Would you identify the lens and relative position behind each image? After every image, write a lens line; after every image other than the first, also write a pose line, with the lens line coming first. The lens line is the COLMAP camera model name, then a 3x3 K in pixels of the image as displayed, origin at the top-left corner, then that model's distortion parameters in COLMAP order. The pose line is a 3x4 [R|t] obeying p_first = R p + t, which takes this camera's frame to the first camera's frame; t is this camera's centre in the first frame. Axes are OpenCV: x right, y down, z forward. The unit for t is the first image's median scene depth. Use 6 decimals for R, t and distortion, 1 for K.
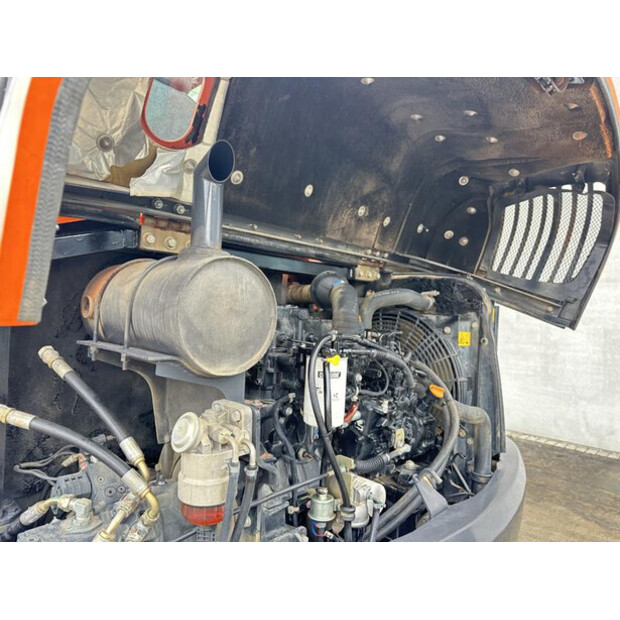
lens RADIAL K [[436.8, 0, 308.7], [0, 436.8, 308.3], [0, 0, 1]] dist [0.057070, -0.068207]
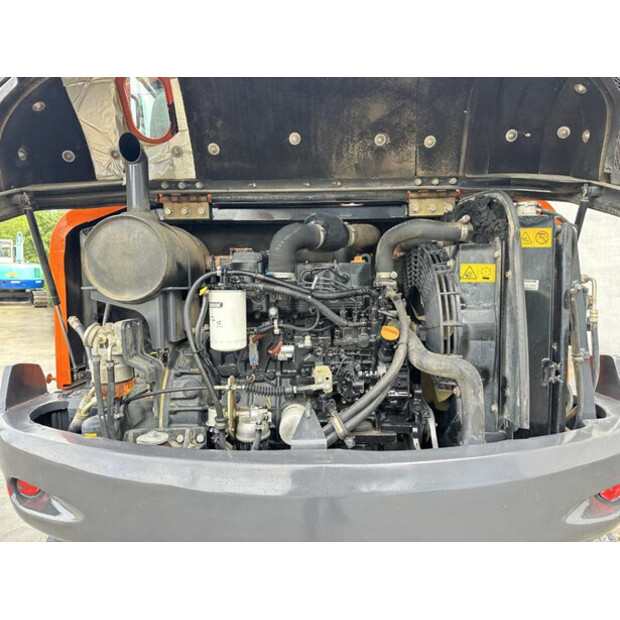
lens RADIAL K [[436.8, 0, 308.7], [0, 436.8, 308.3], [0, 0, 1]] dist [0.057070, -0.068207]
pose [[0.686466, -0.006702, -0.727131, 0.777901], [0.049210, 0.998093, 0.037258, 0.096092], [0.725495, -0.061359, 0.685487, 0.284729]]
